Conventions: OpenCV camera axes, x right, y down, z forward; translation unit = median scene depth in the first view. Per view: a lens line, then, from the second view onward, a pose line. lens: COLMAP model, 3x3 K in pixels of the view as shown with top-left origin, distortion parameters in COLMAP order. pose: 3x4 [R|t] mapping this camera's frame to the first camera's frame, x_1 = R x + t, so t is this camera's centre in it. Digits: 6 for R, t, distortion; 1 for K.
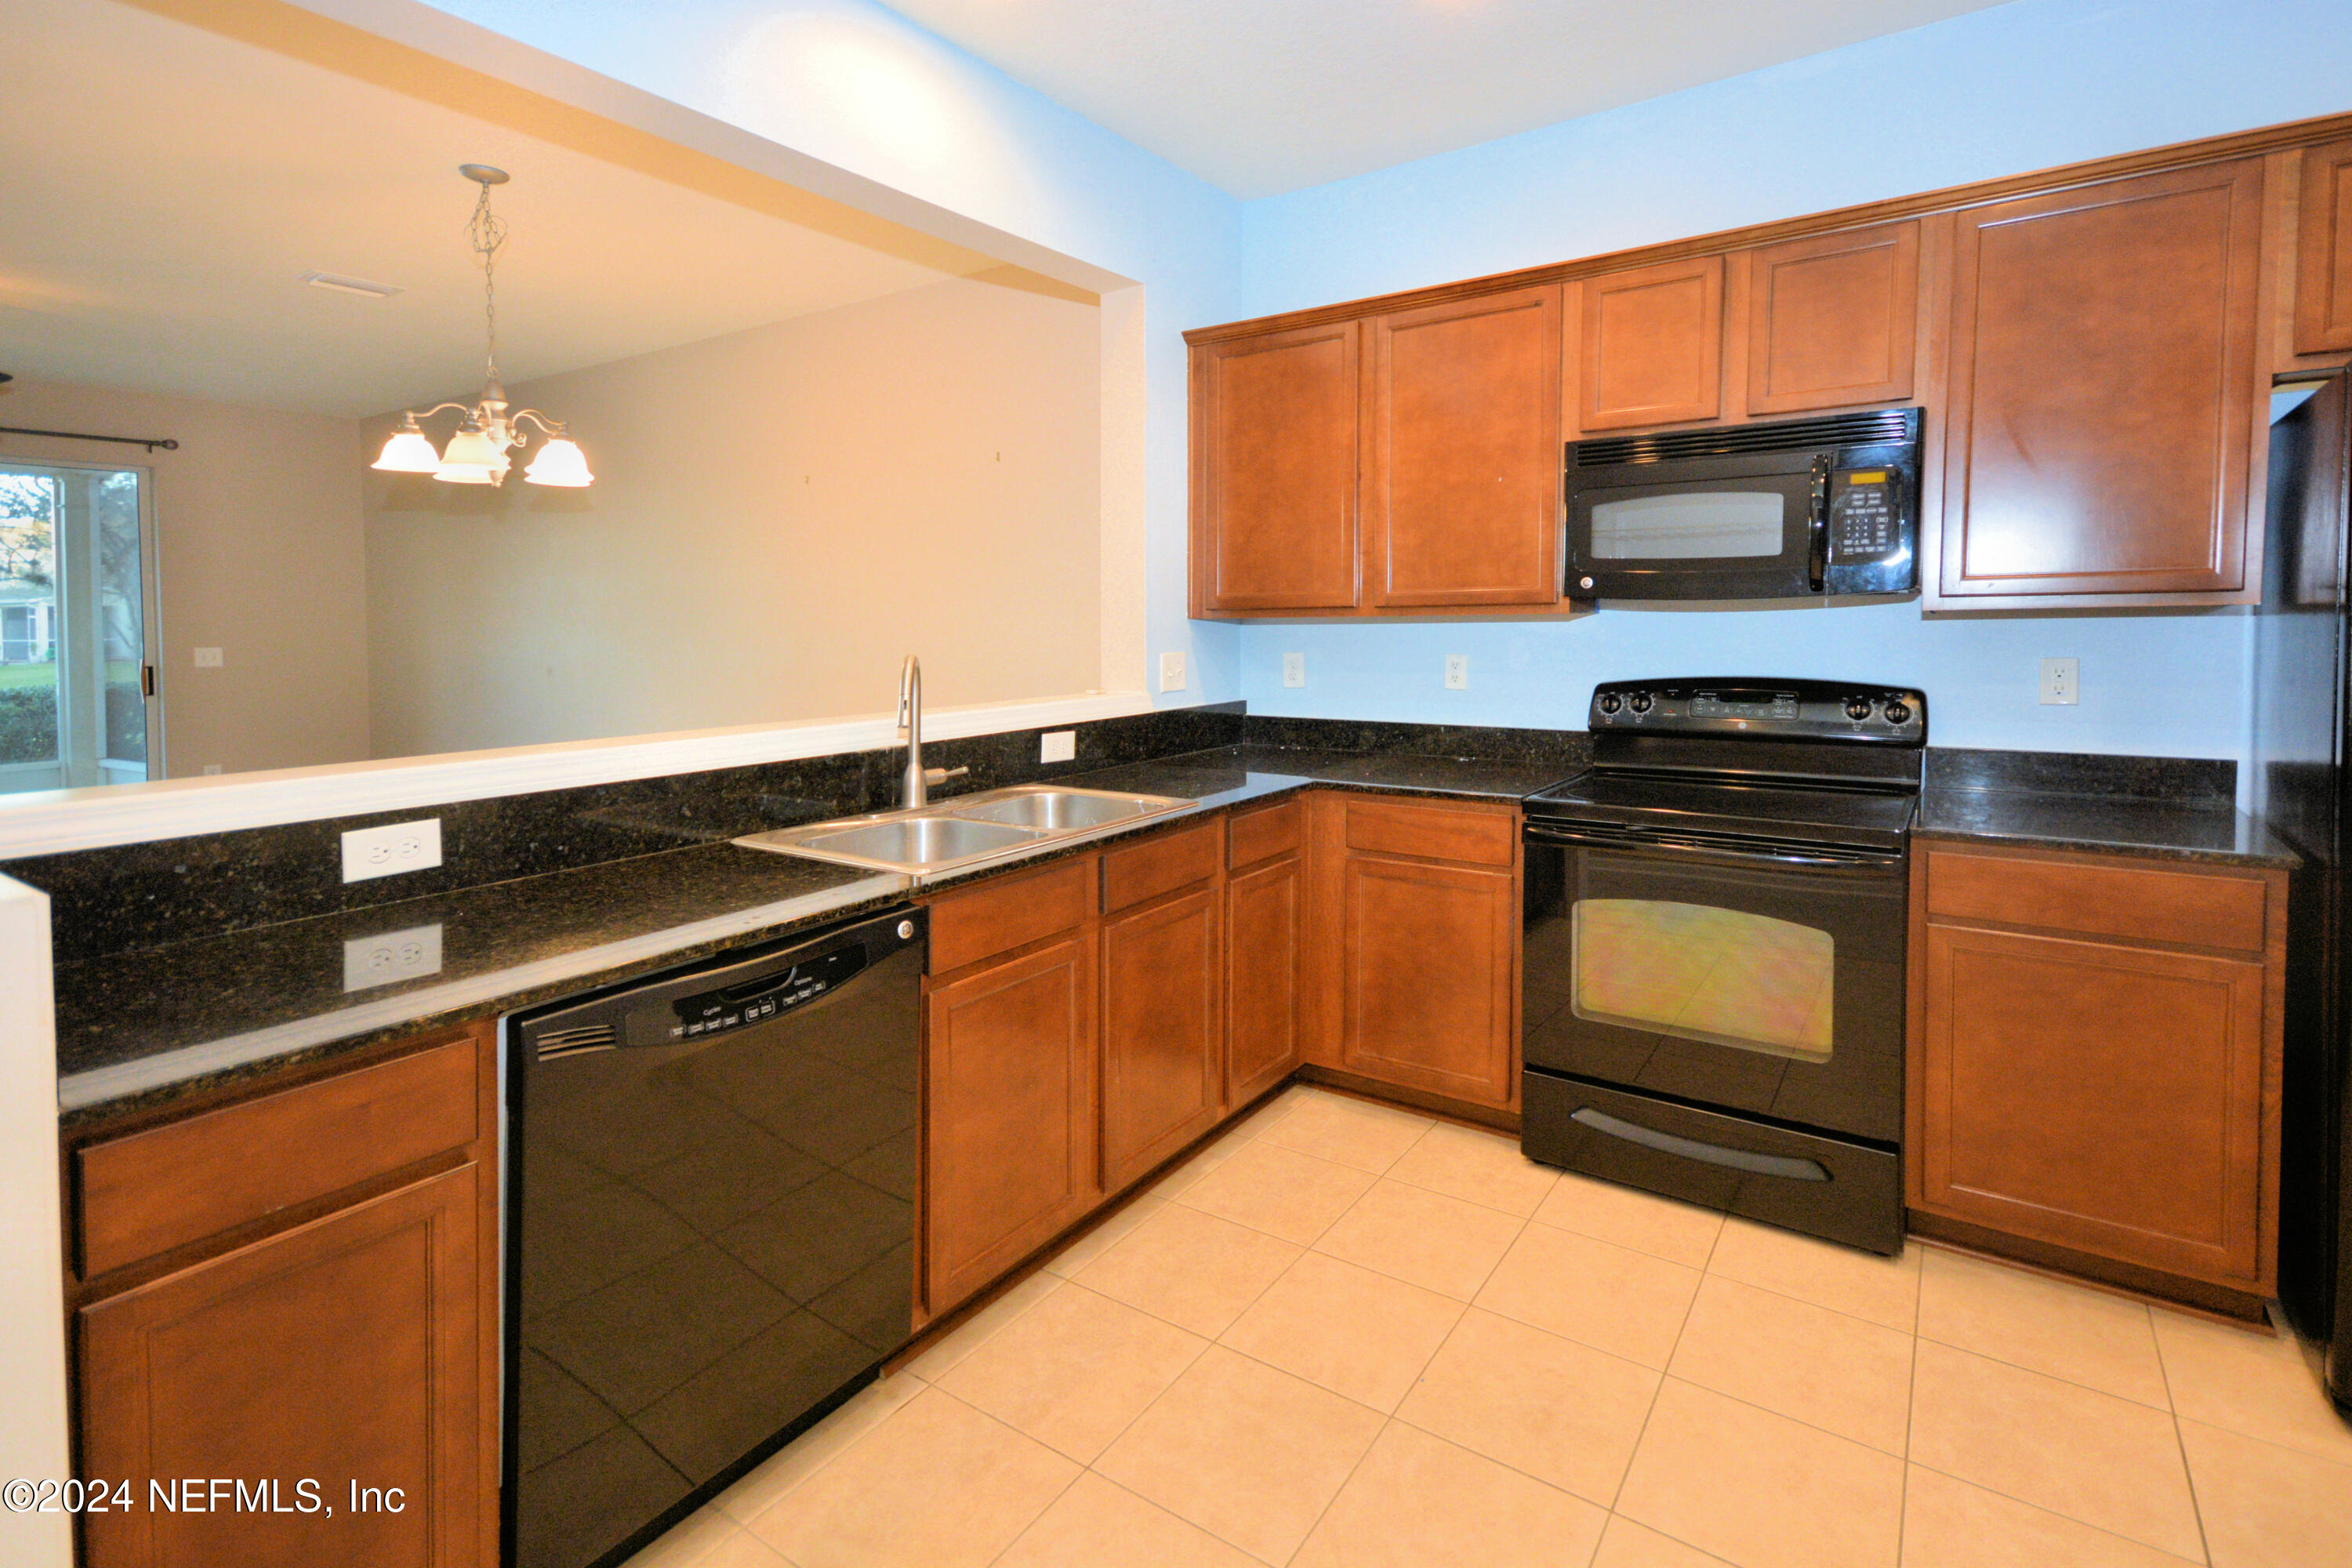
lens RADIAL K [[1066.1, 0, 1207.3], [0, 1066.1, 700.0], [0, 0, 1]] dist [0.016842, 0.000198]
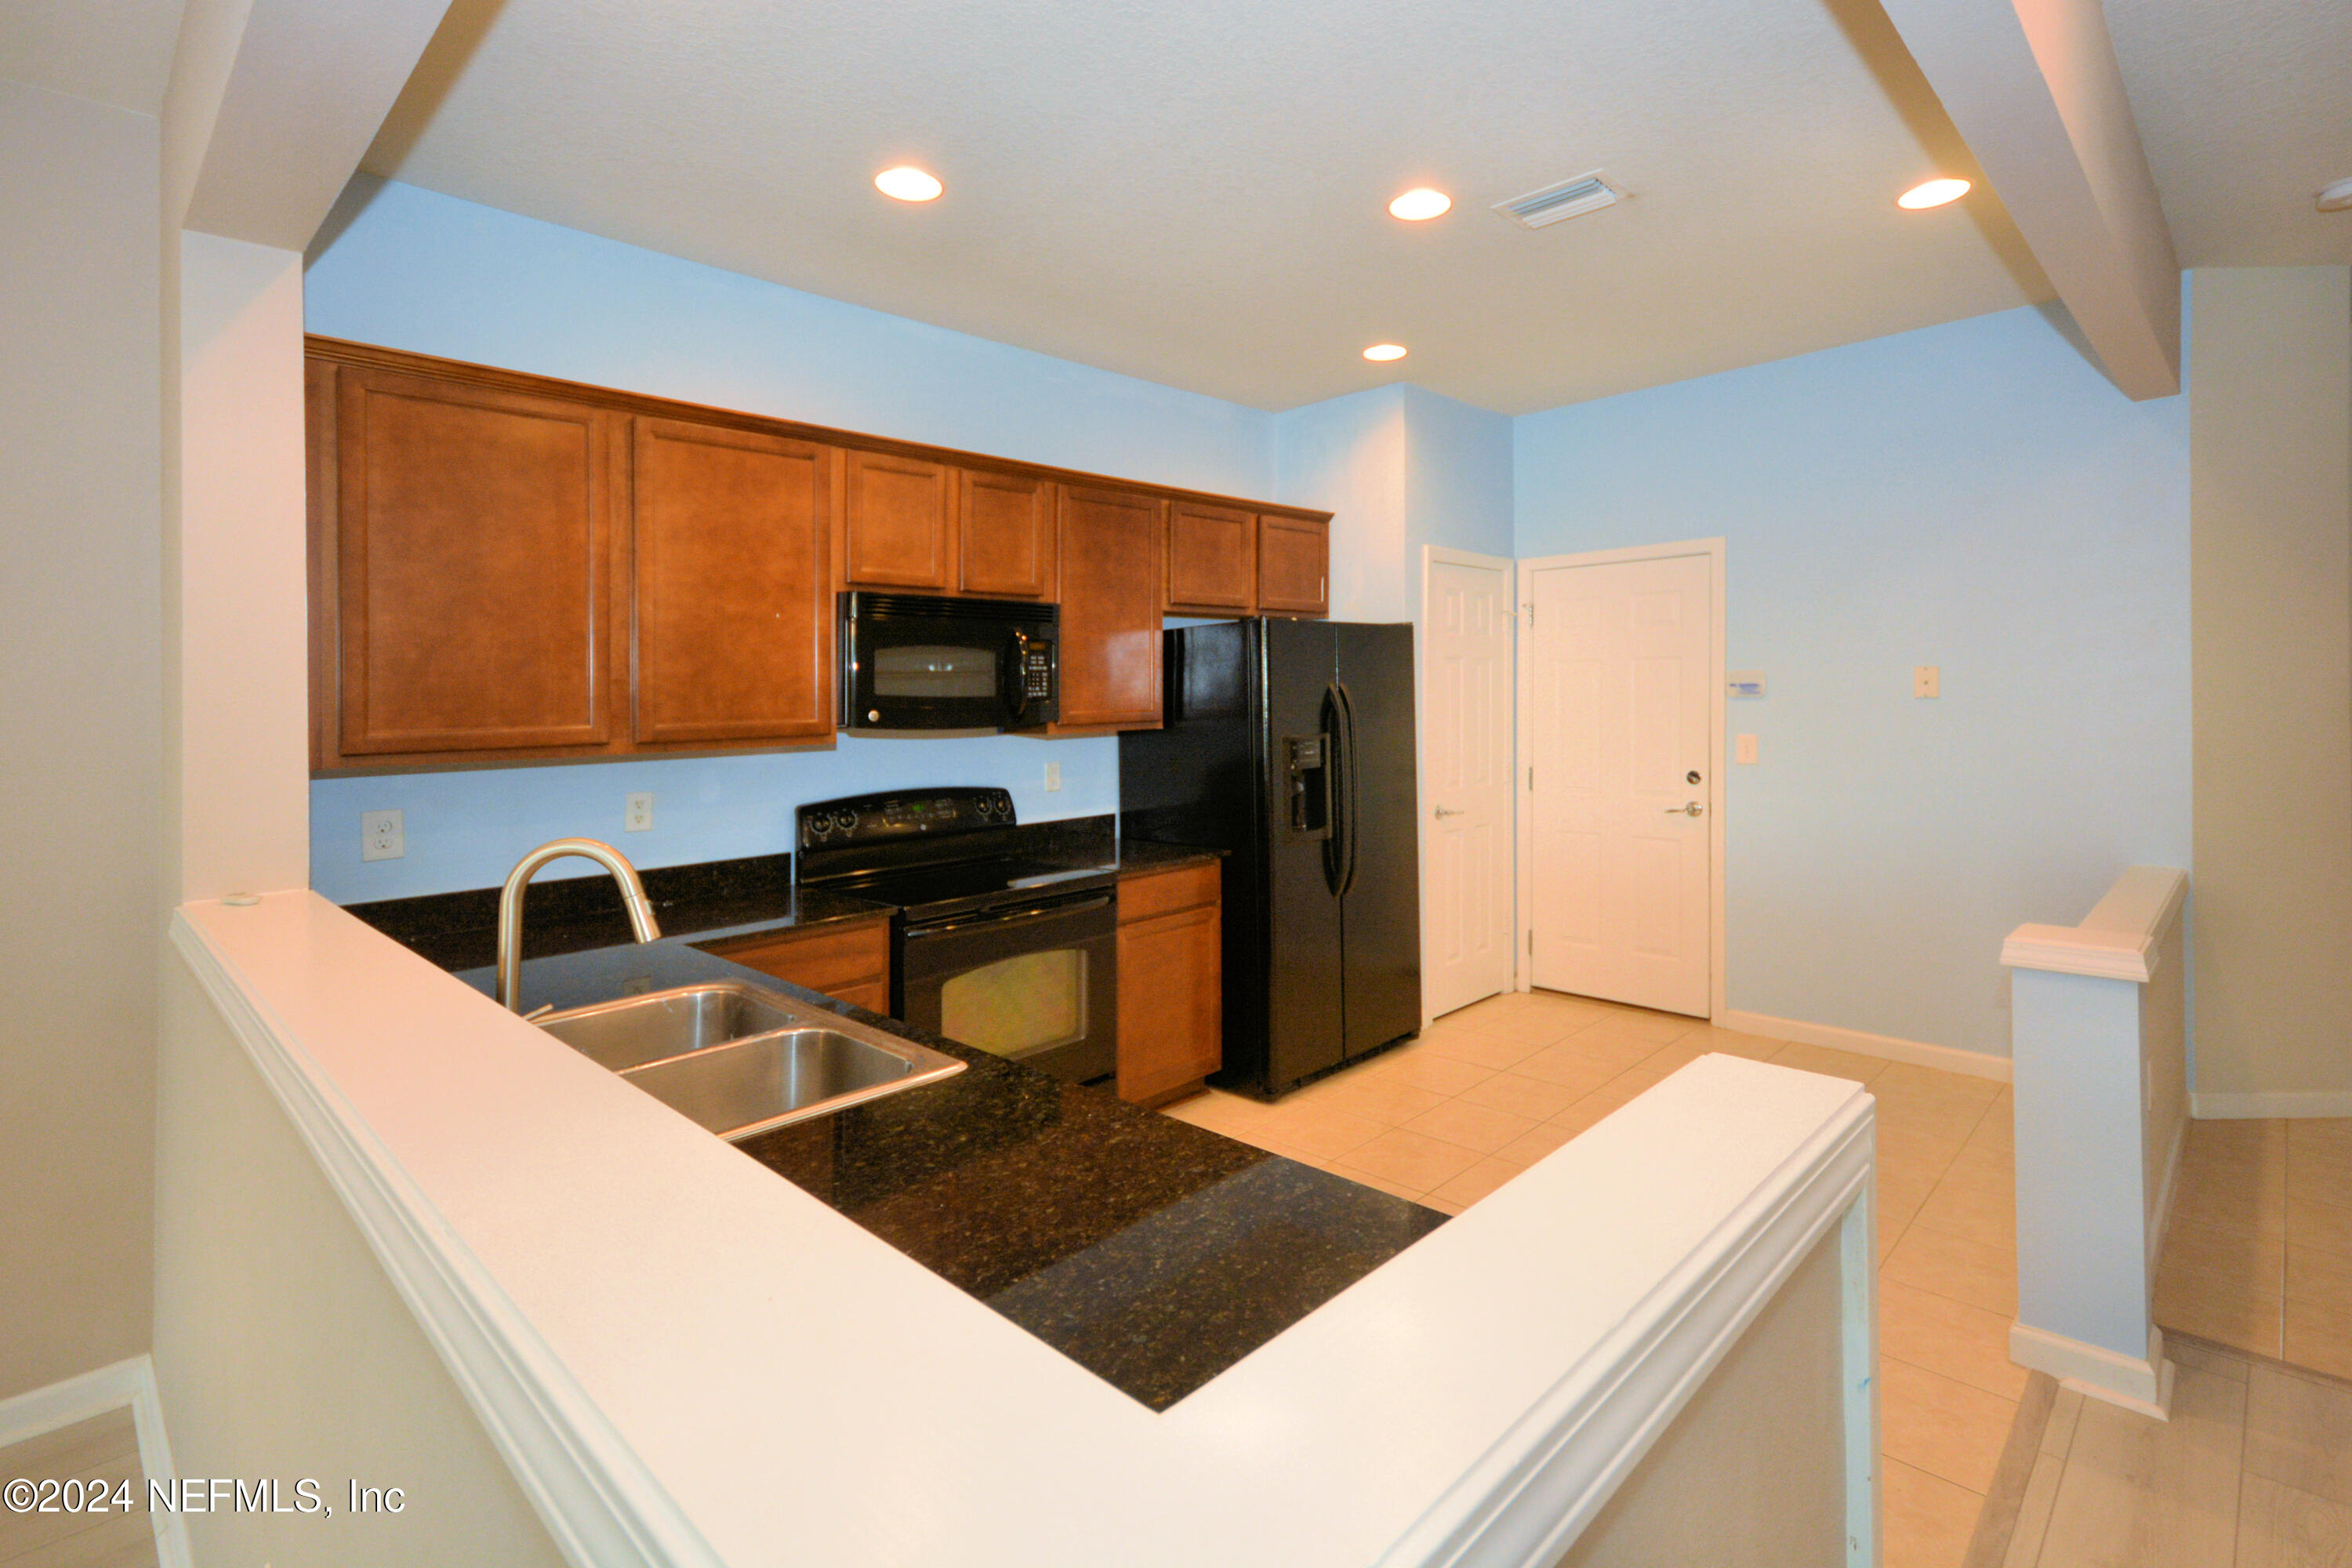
lens RADIAL K [[1098.7, 0, 1176.0], [0, 1098.7, 784.0], [0, 0, 1]] dist [0.032988, 0.000219]
pose [[0.212331, -0.071214, 0.974600, -0.678619], [0.096455, 0.993998, 0.051617, -0.062558], [-0.972426, 0.083045, 0.217925, 0.403967]]
